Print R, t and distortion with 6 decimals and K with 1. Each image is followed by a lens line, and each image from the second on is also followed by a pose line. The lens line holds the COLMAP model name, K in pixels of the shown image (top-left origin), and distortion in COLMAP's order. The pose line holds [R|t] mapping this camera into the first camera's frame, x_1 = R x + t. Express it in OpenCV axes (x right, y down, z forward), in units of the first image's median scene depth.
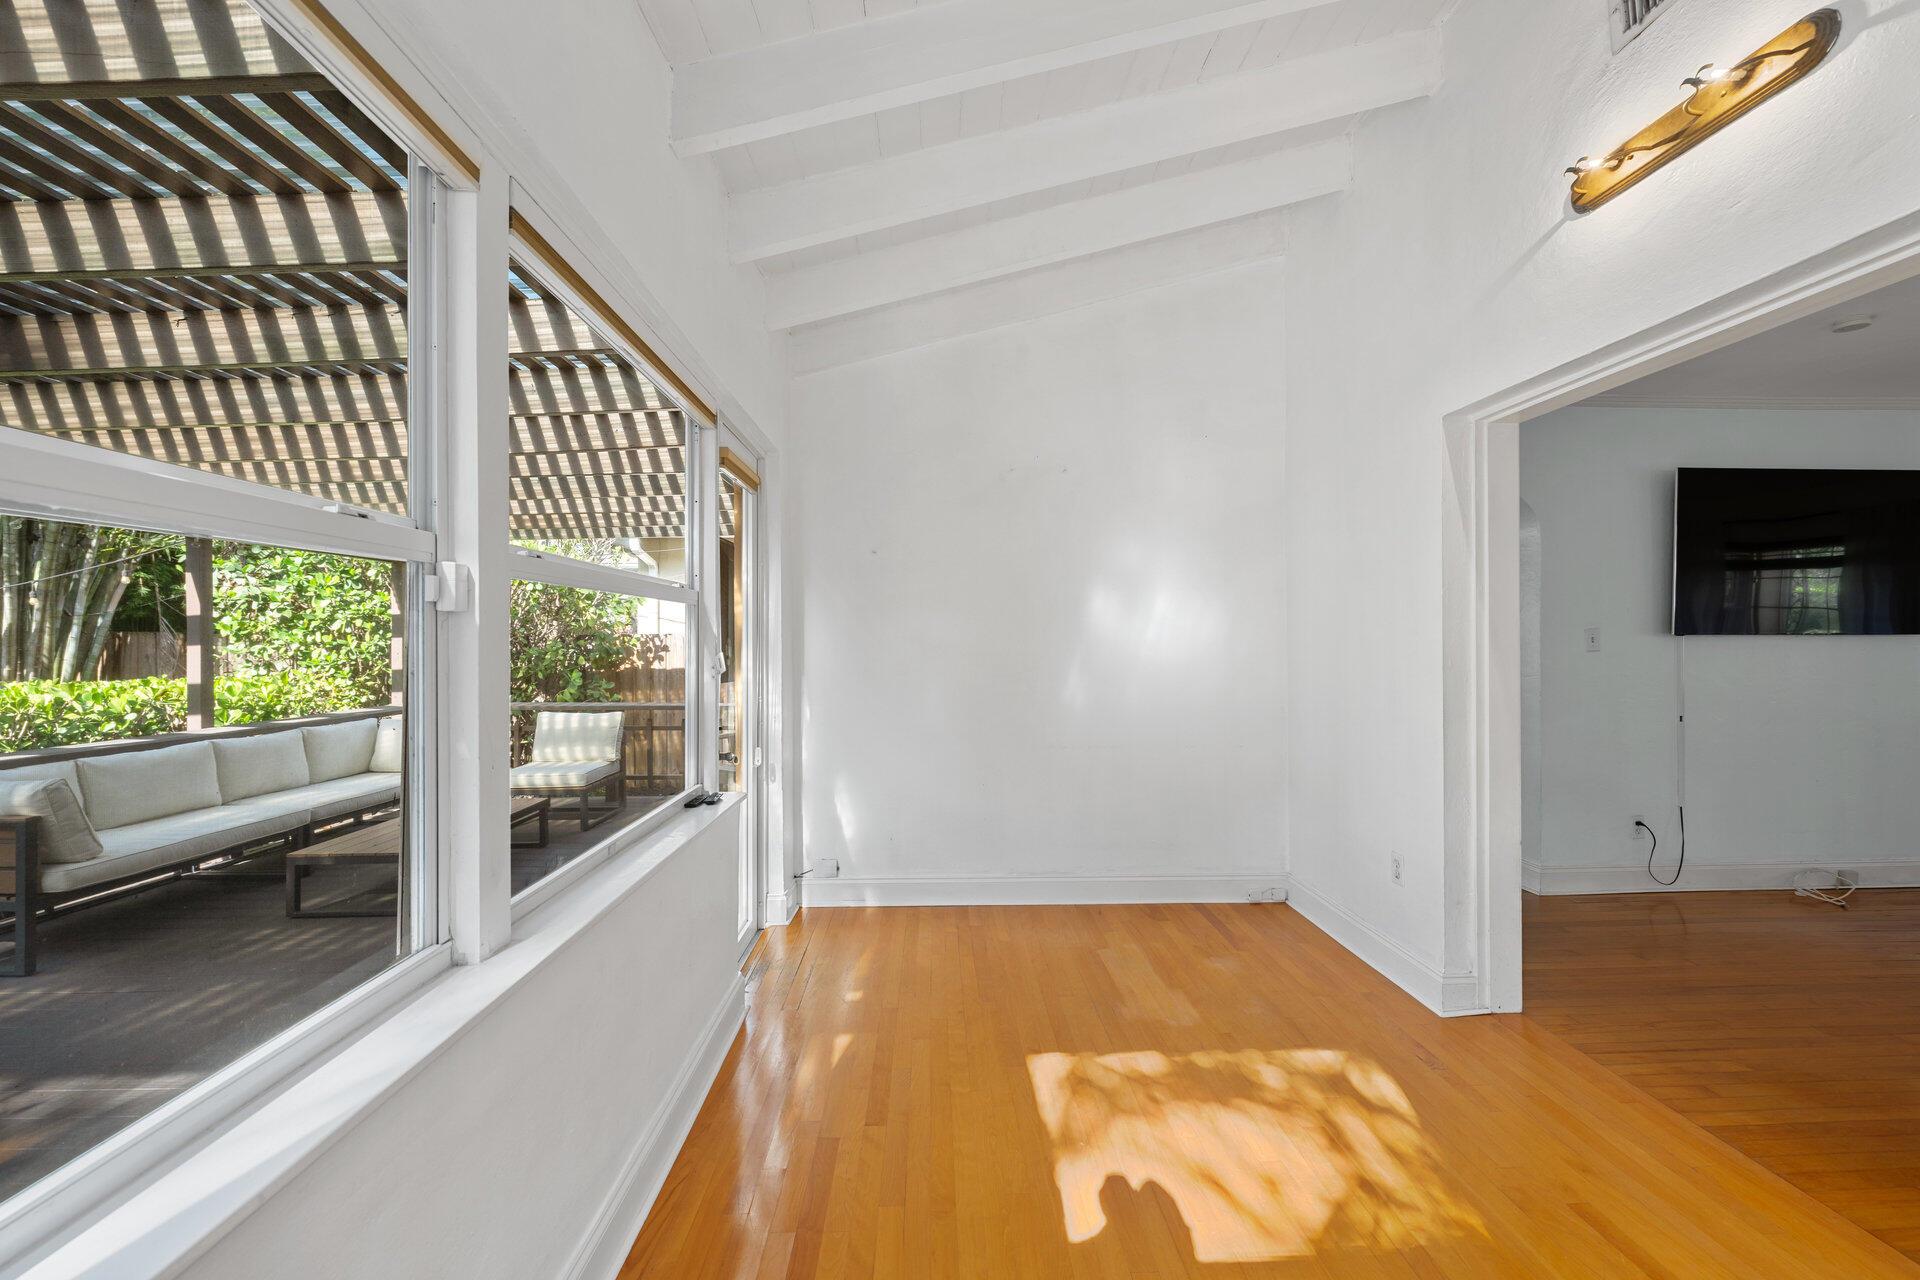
lens RADIAL K [[710.7, 0, 960.0], [0, 710.7, 640.0], [0, 0, 1]] dist [0.000450, -0.000001]
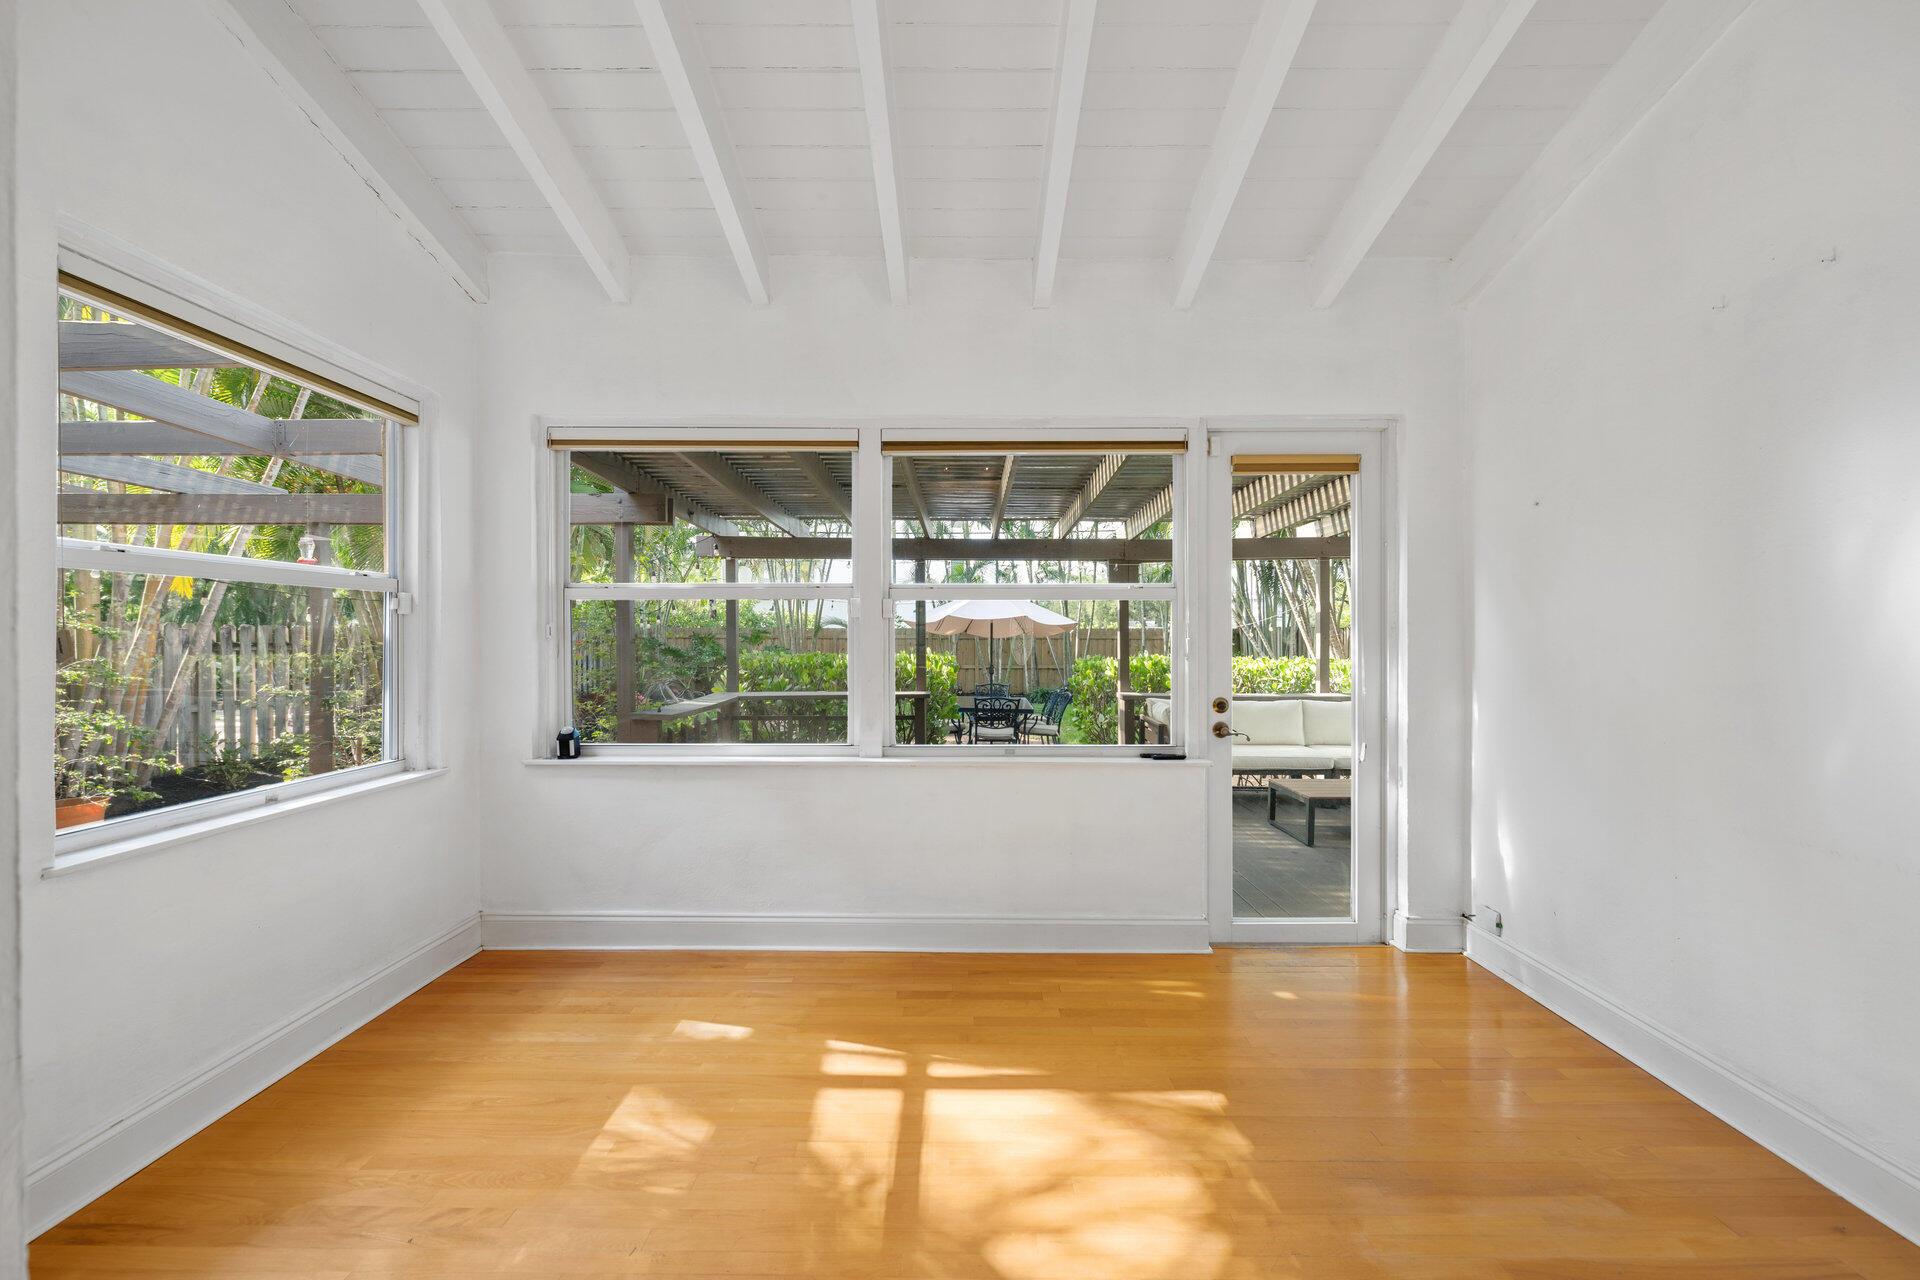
lens RADIAL K [[687.5, 0, 960.0], [0, 687.5, 640.0], [0, 0, 1]] dist [0.000203, -0.000020]
pose [[-0.047101, 0.006841, -0.998867, 0.694723], [0.006201, 0.999959, 0.006556, -0.017199], [0.998871, -0.005885, -0.047141, 0.459180]]
